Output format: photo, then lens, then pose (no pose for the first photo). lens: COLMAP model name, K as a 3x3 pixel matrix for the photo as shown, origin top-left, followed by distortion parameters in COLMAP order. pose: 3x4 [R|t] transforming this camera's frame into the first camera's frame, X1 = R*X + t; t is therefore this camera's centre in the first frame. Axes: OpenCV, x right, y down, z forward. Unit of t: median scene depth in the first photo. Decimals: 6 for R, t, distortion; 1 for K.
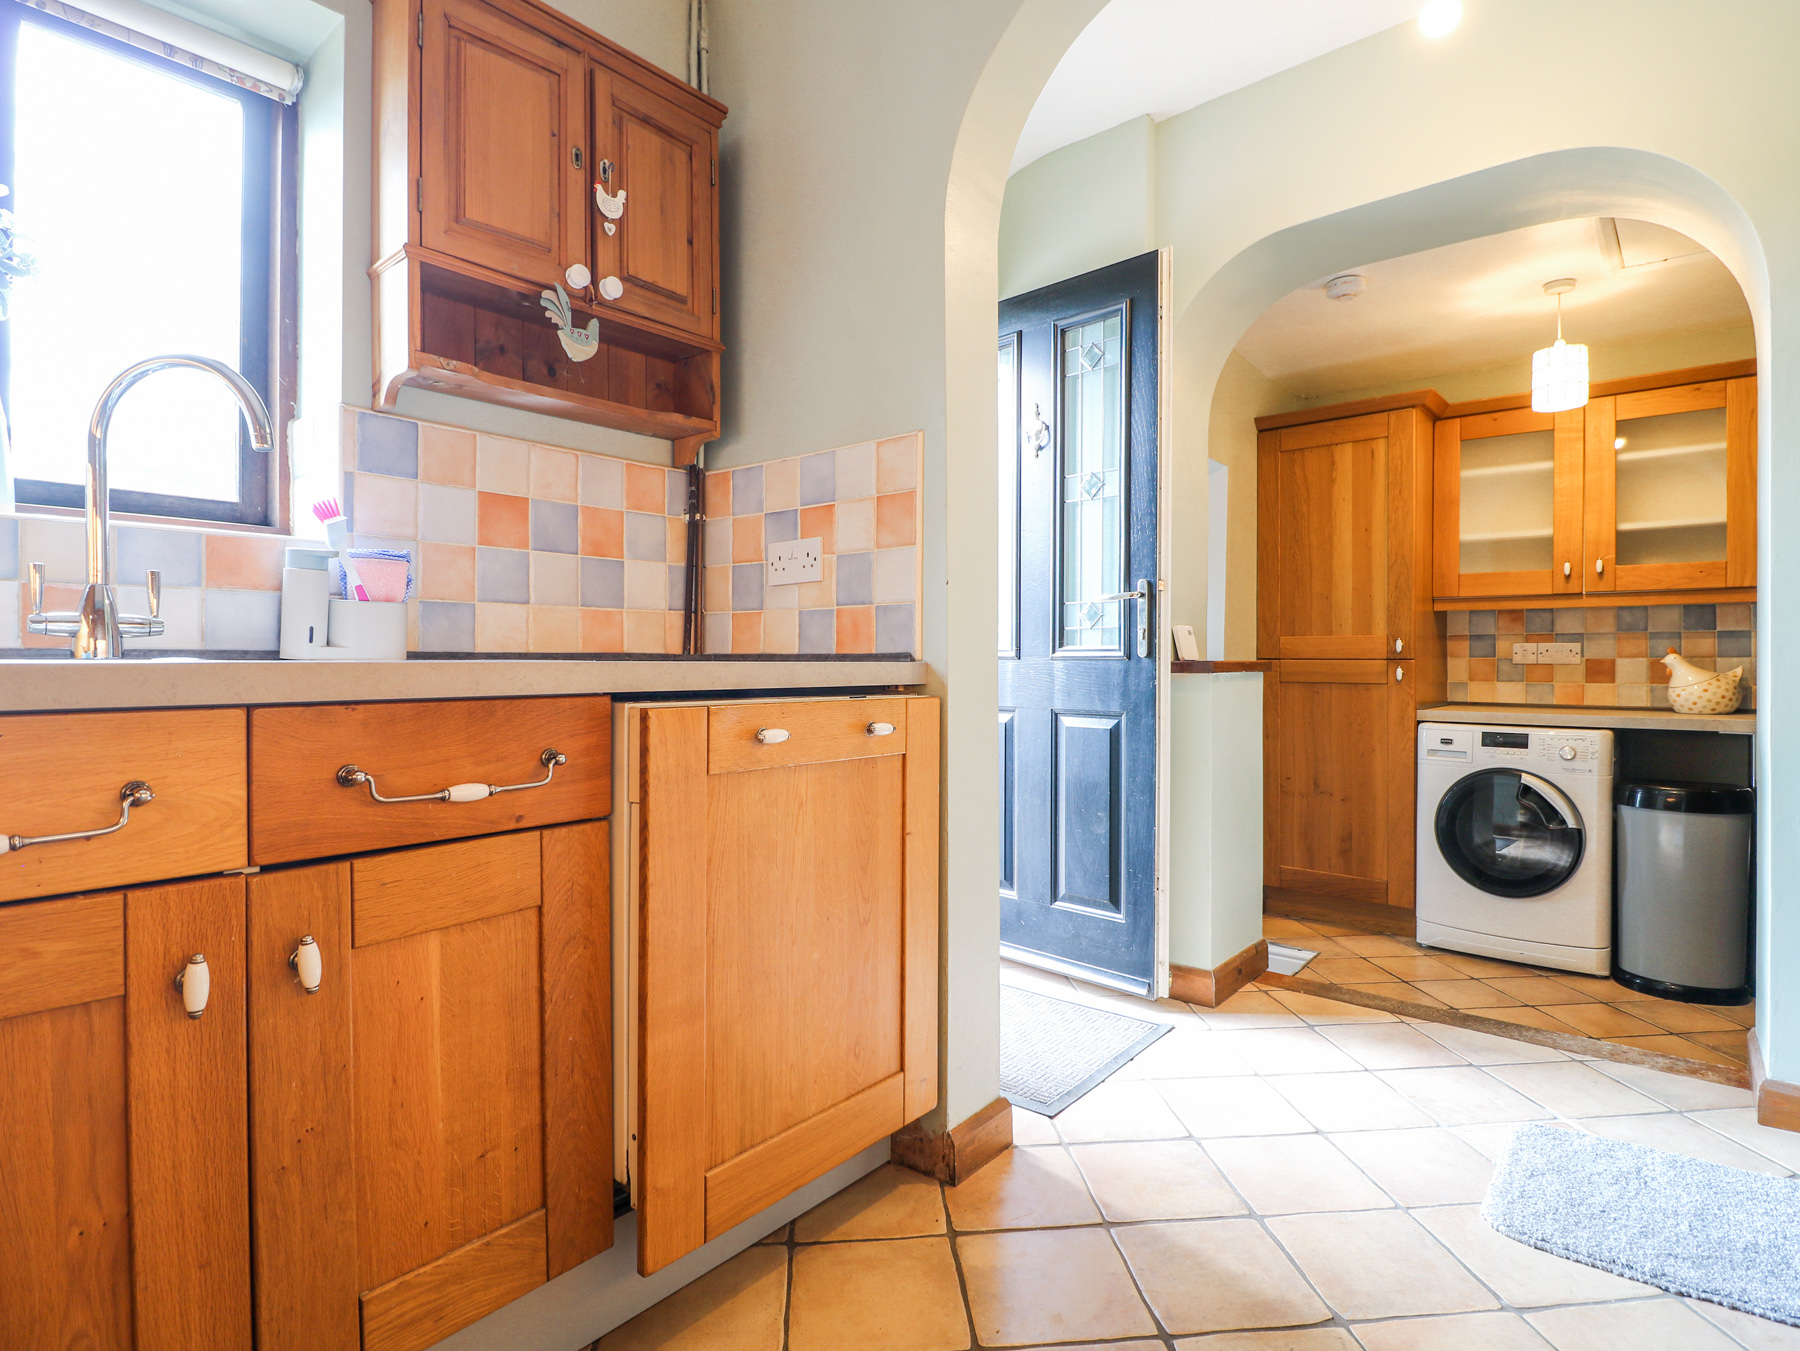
lens RADIAL K [[932.6, 0, 897.8], [0, 932.6, 666.5], [0, 0, 1]] dist [-0.001250, -0.013538]
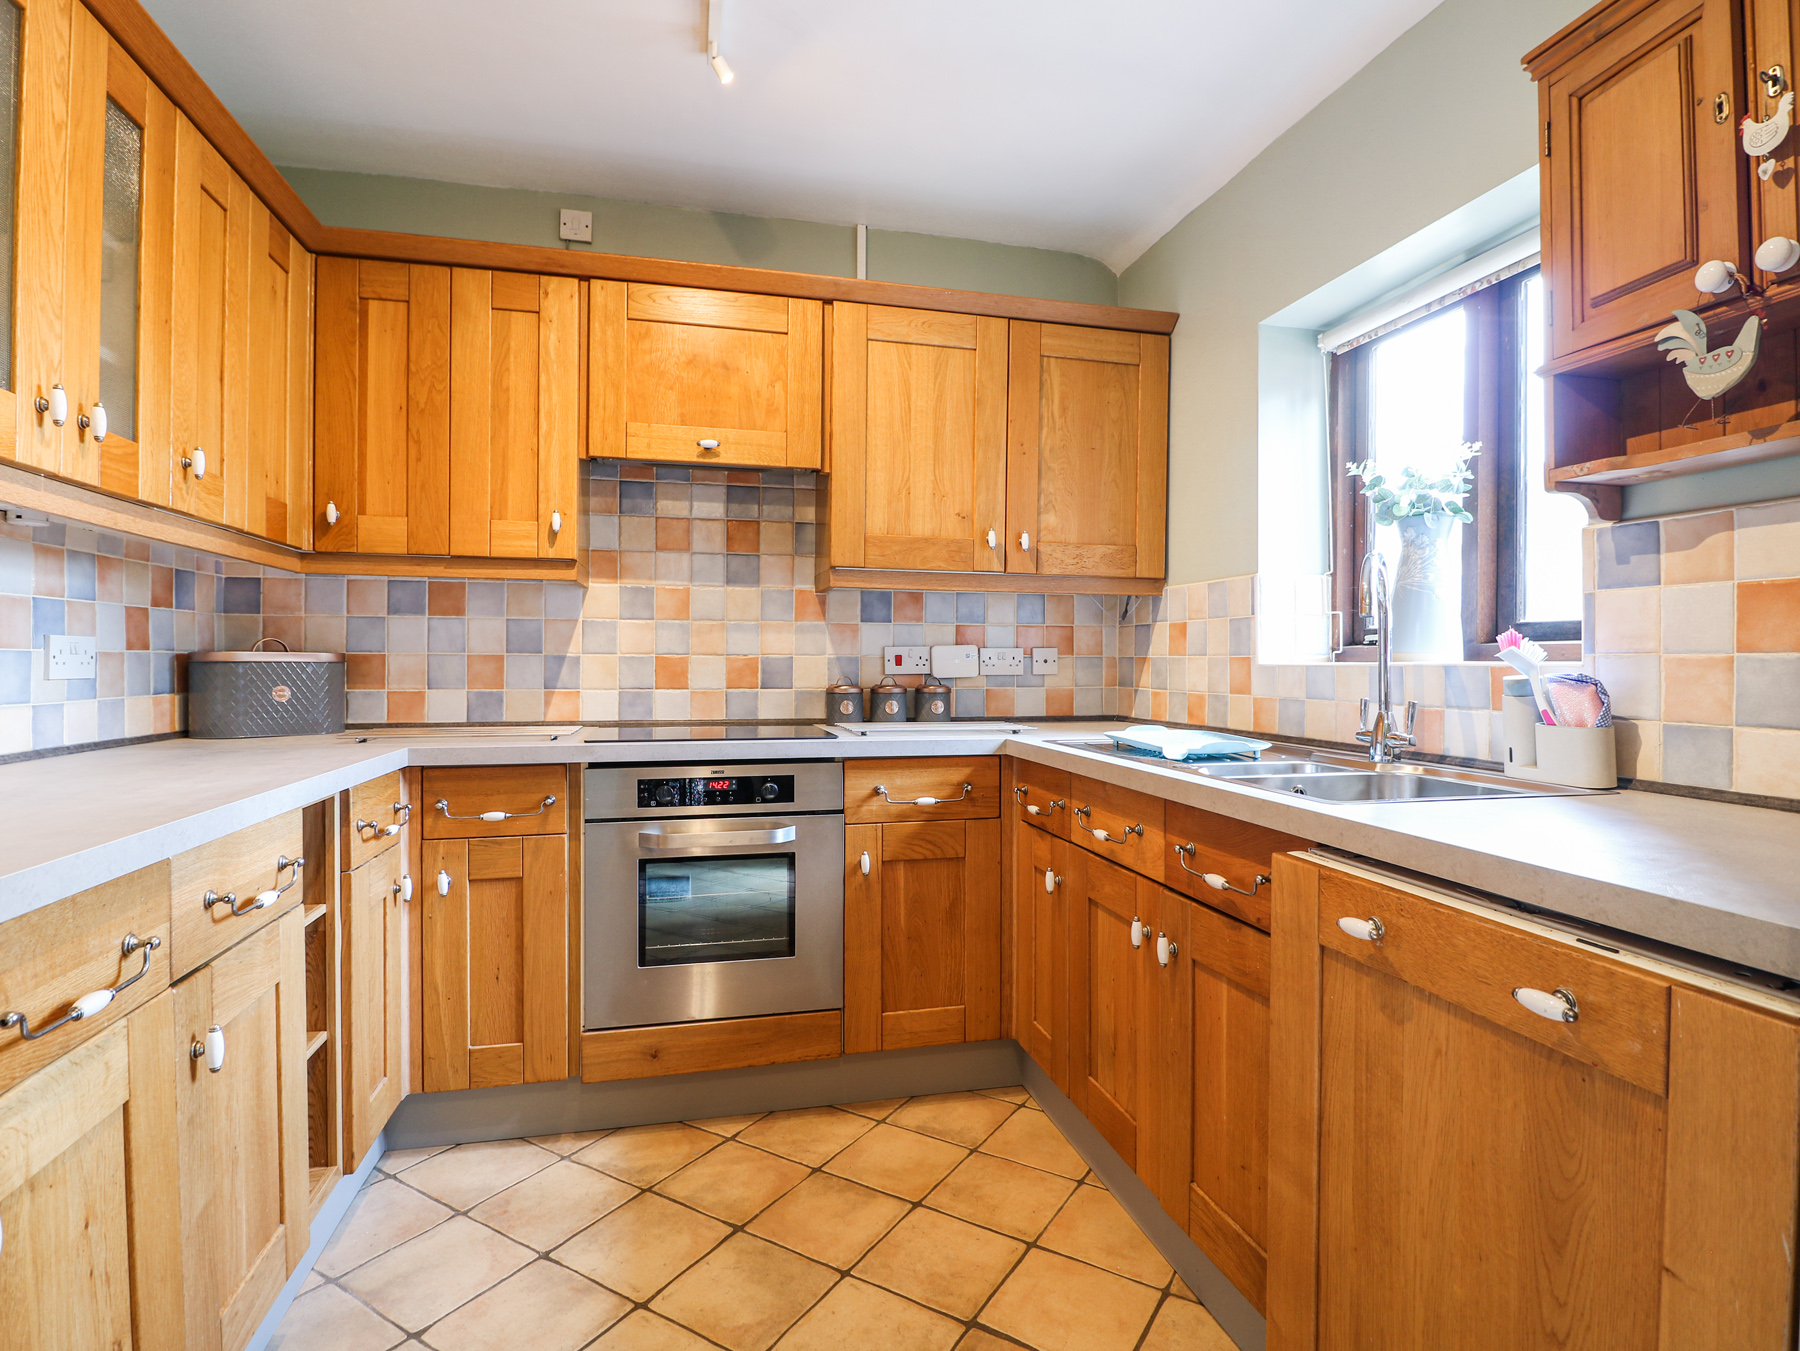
lens RADIAL K [[932.6, 0, 897.8], [0, 932.6, 666.5], [0, 0, 1]] dist [-0.001250, -0.013538]
pose [[-0.595252, -0.000300, -0.803539, 0.606368], [-0.011504, 0.999901, 0.008149, -0.123313], [0.803456, 0.014095, -0.595197, 0.943173]]
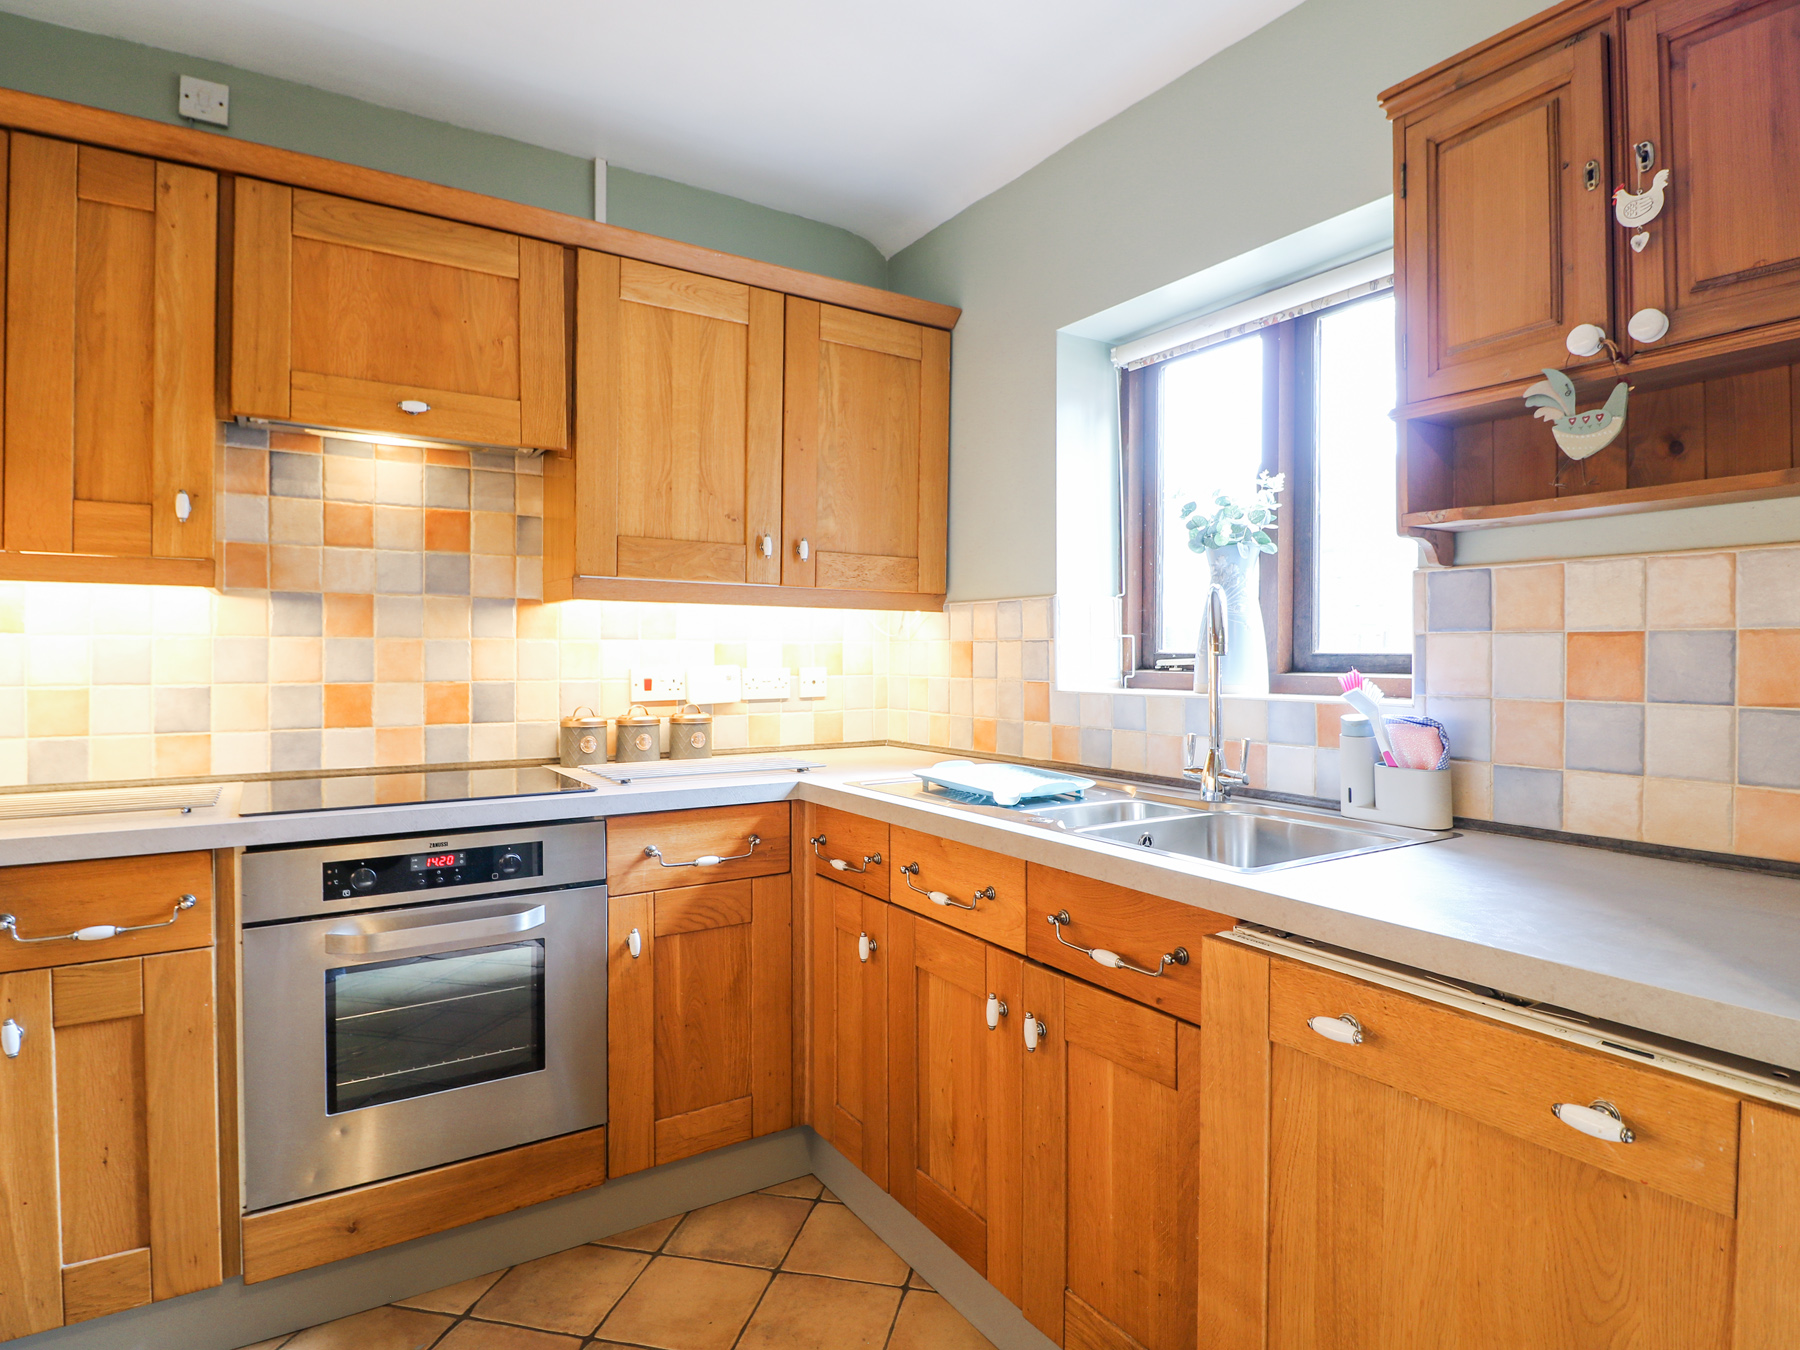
lens RADIAL K [[984.7, 0, 896.8], [0, 984.7, 663.2], [0, 0, 1]] dist [-0.000660, -0.014656]
pose [[-0.298944, 0.005135, -0.954257, 0.563429], [-0.008937, 0.999927, 0.008181, -0.172231], [0.954229, 0.010974, -0.298876, 0.734948]]
